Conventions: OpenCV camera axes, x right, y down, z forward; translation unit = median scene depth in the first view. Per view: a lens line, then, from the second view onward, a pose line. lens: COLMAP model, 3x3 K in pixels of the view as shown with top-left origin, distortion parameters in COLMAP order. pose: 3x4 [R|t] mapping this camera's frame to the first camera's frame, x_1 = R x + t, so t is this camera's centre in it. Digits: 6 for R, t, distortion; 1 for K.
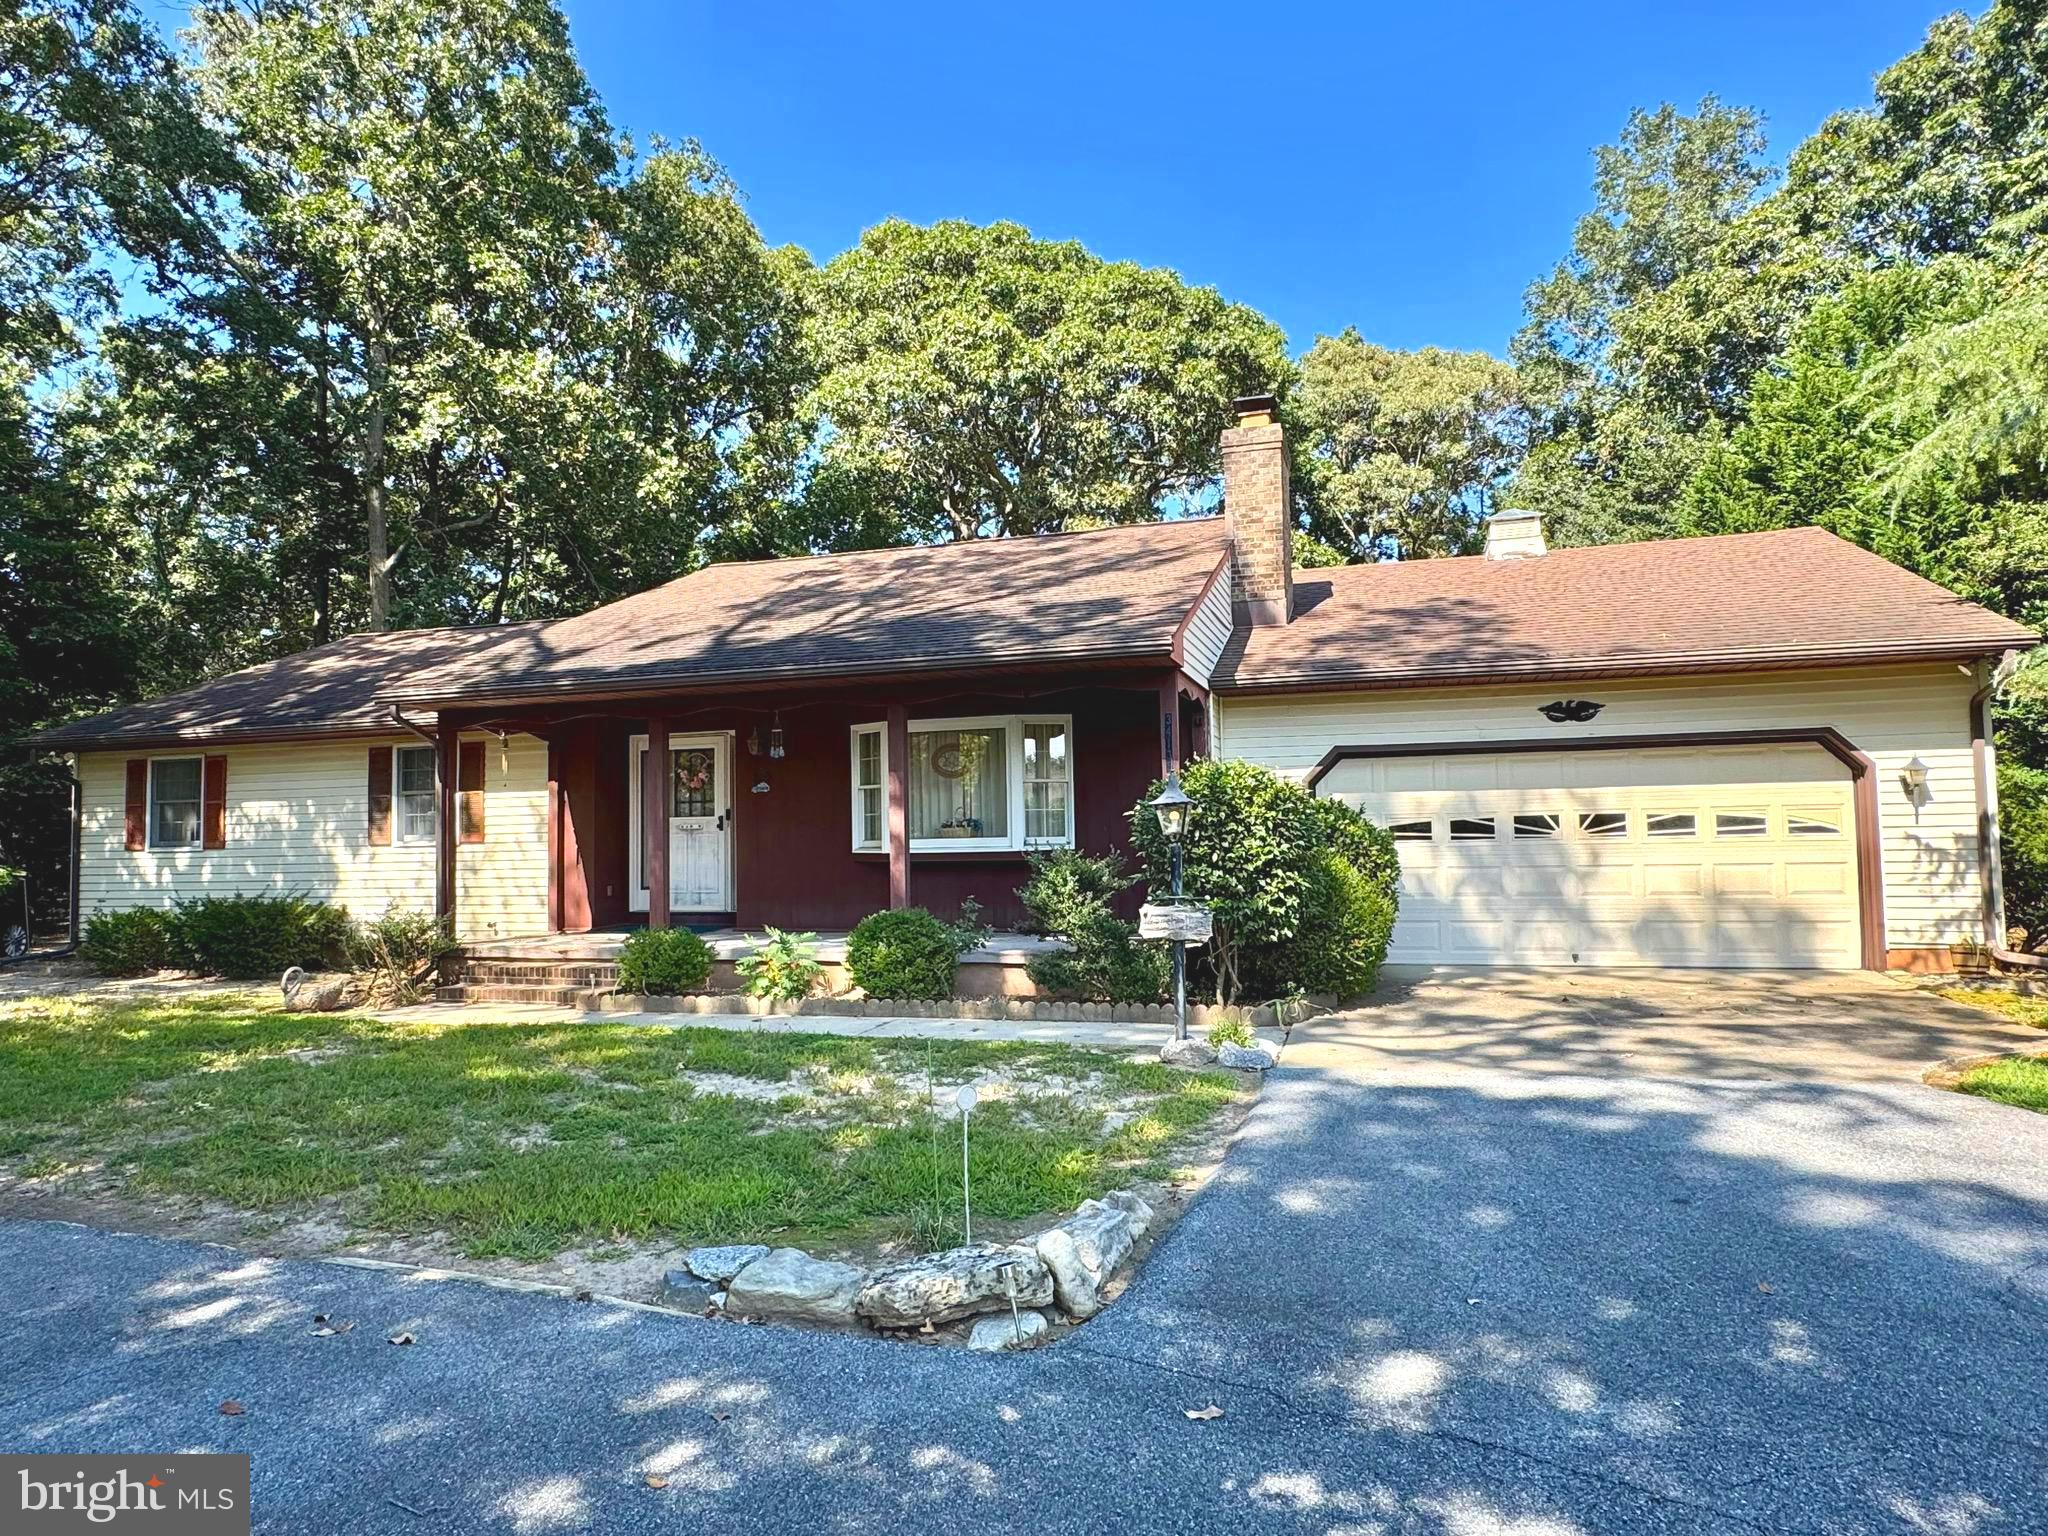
lens RADIAL K [[1212.7, 0, 1024.0], [0, 1212.7, 768.0], [0, 0, 1]] dist [0.002133, 0.001828]
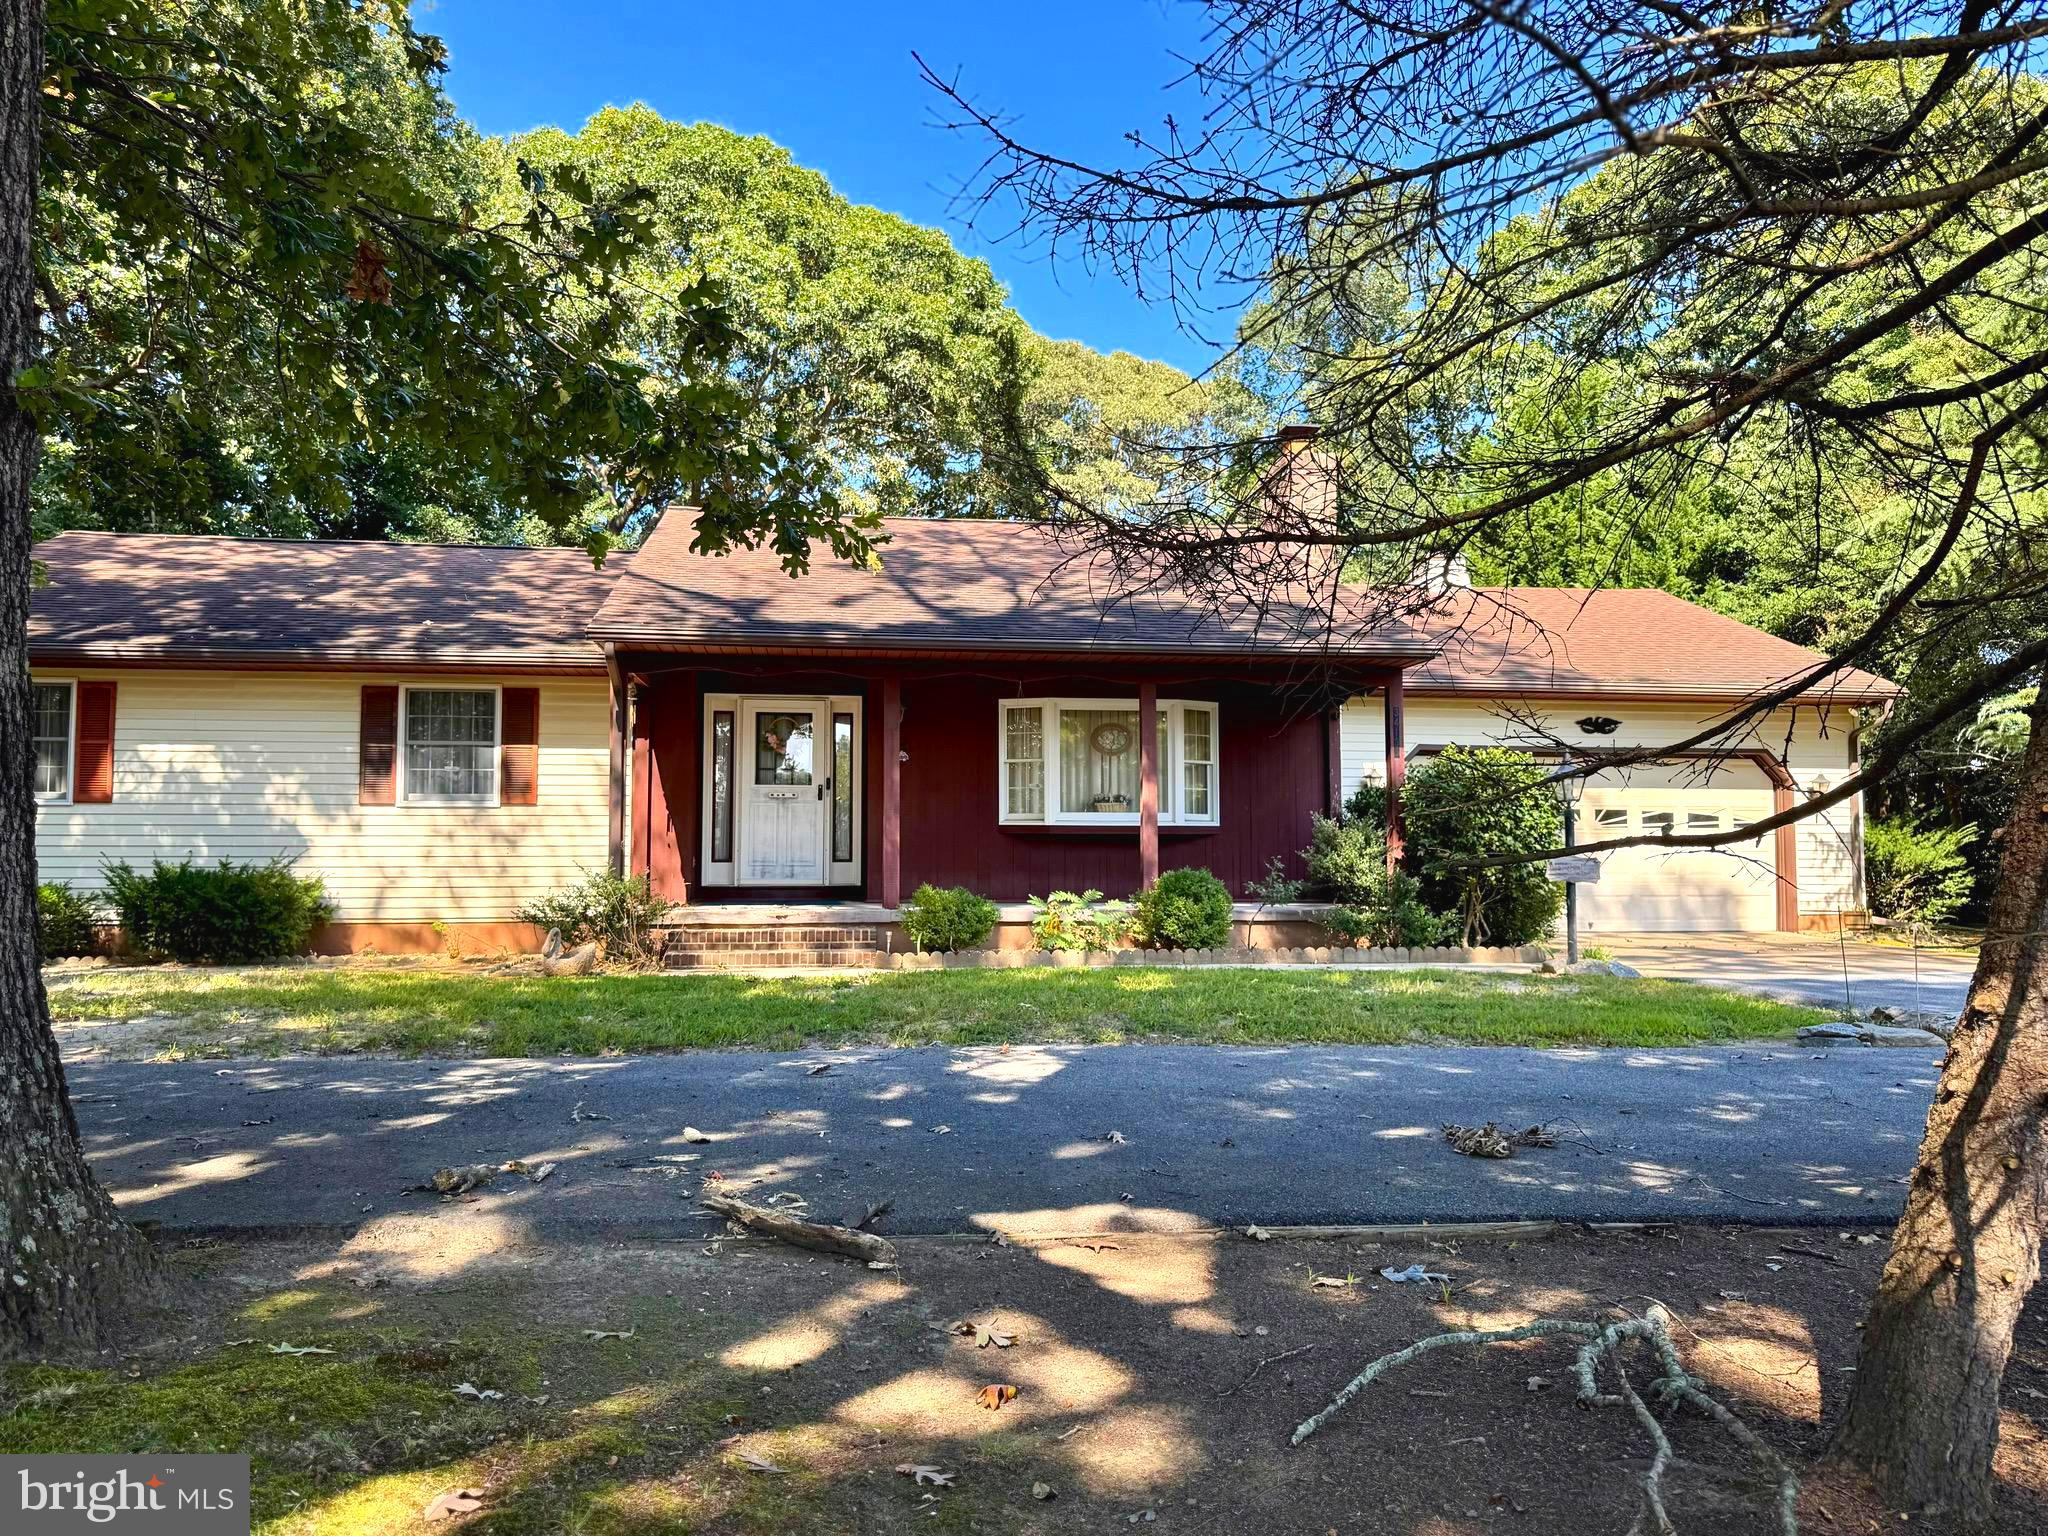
lens RADIAL K [[1394.6, 0, 1022.3], [0, 1394.6, 788.6], [0, 0, 1]] dist [0.130262, -0.221022]
pose [[0.911218, 0.040326, 0.409945, -0.527160], [-0.043391, 0.999057, -0.001829, 0.035723], [-0.409632, -0.016121, 0.912108, -0.057547]]
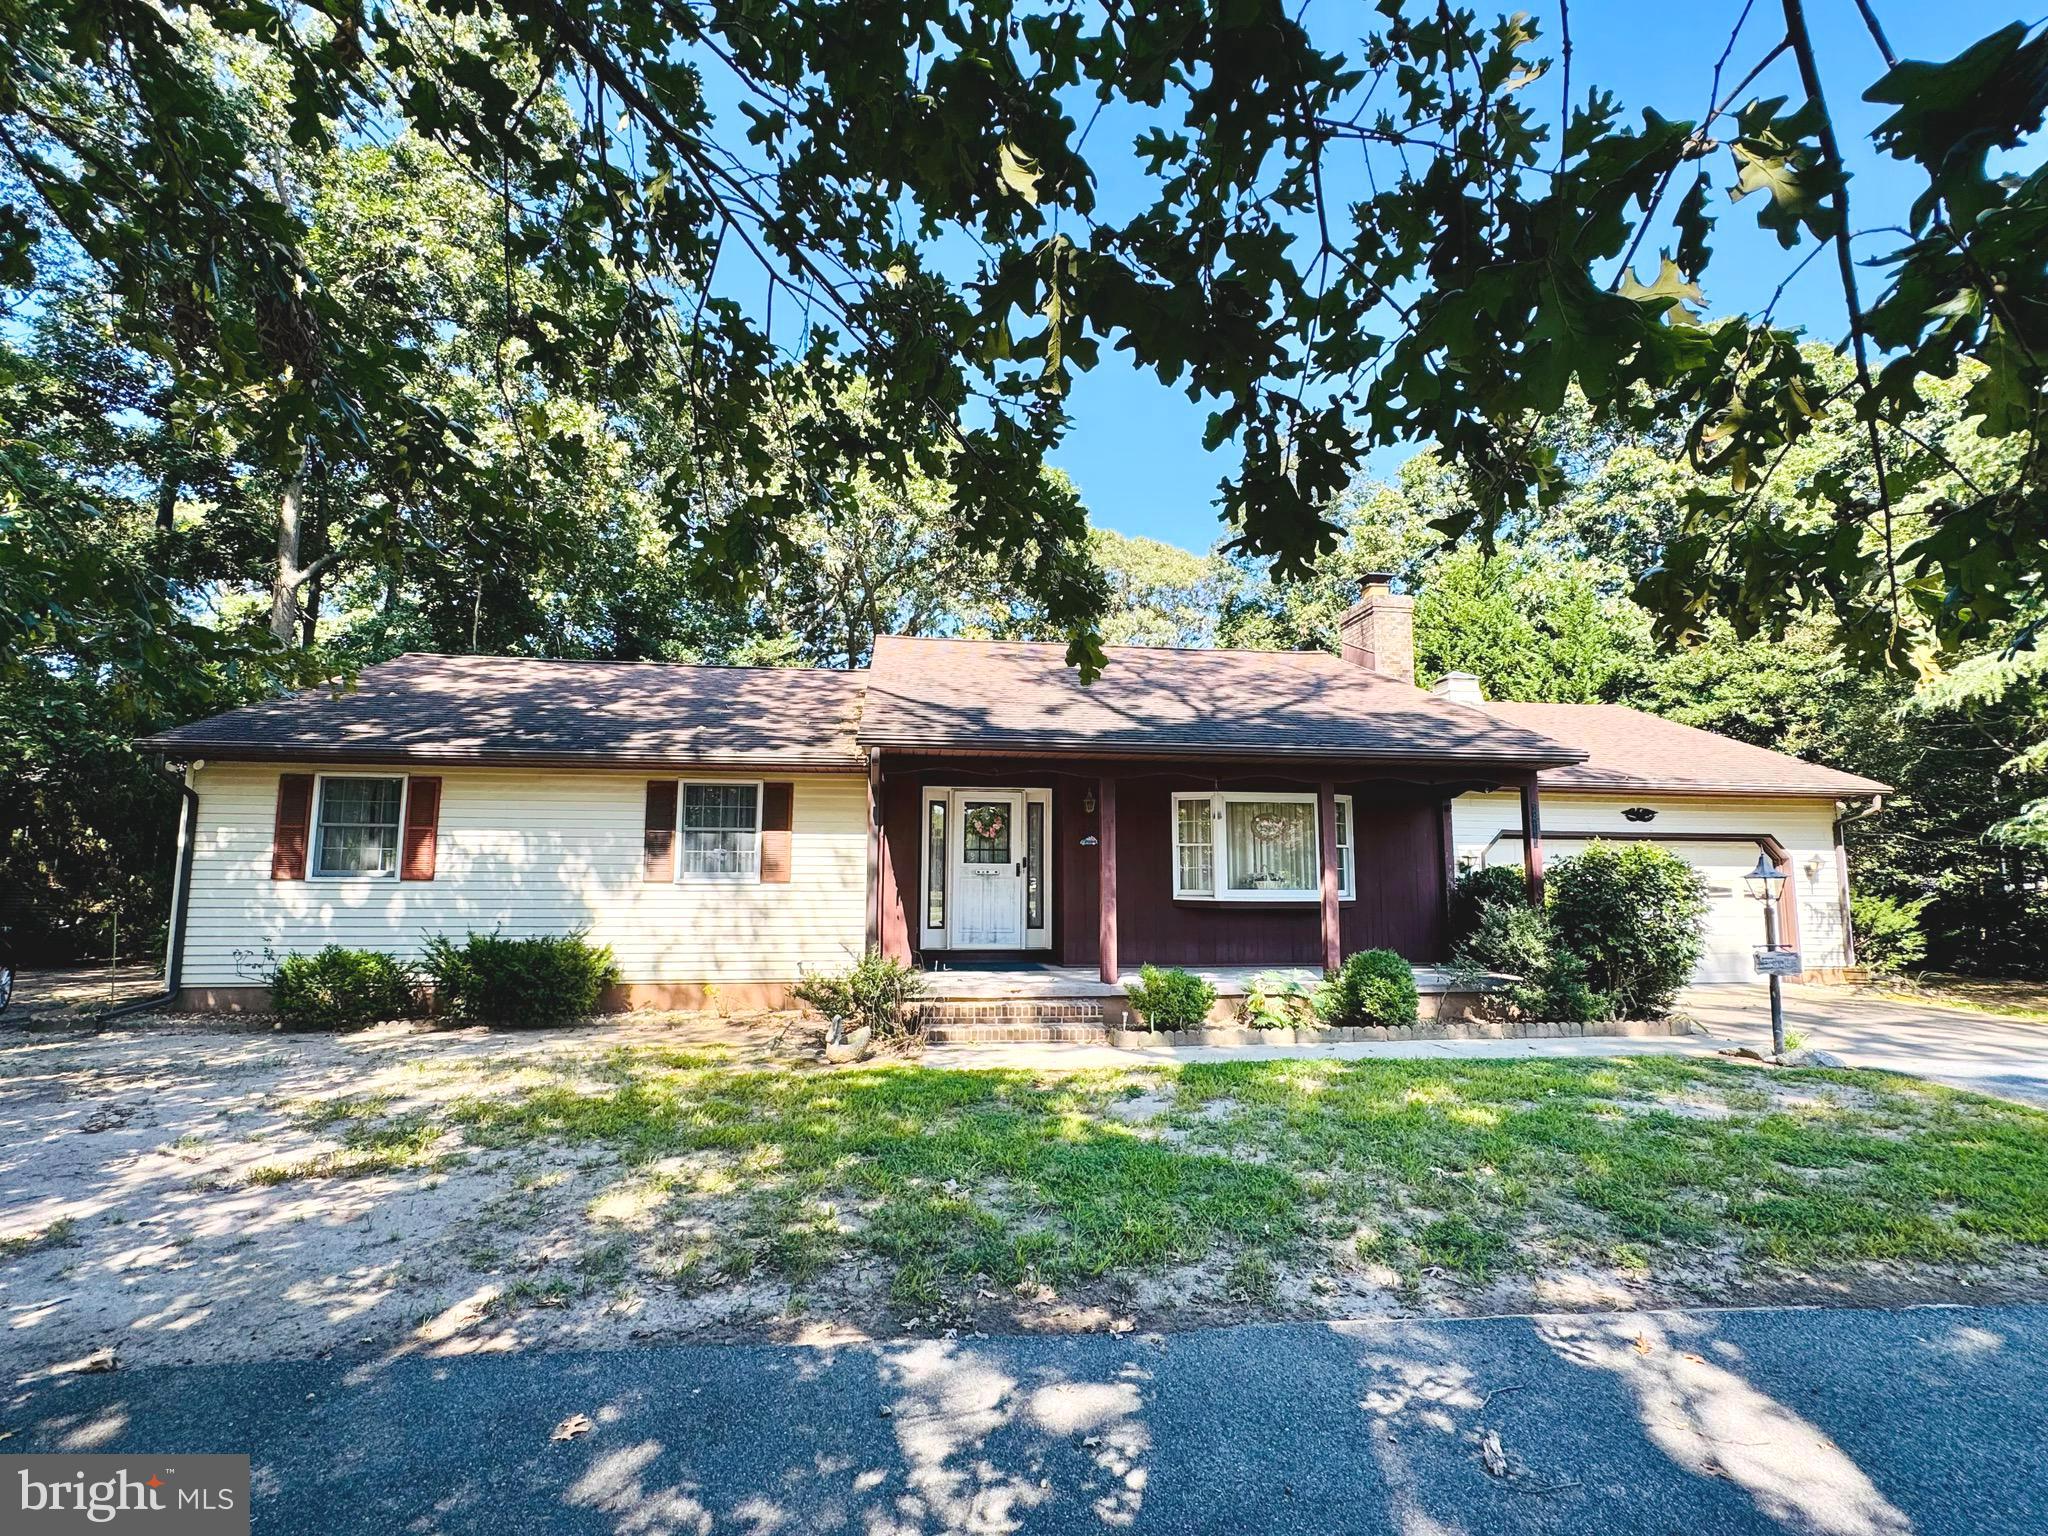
lens RADIAL K [[928.5, 0, 1024.0], [0, 928.5, 768.0], [0, 0, 1]] dist [-0.001634, -0.000367]
pose [[0.911771, 0.072695, 0.404214, -0.570248], [-0.049131, 0.996449, -0.068380, 0.009332], [-0.407750, 0.042488, 0.912105, 0.199840]]
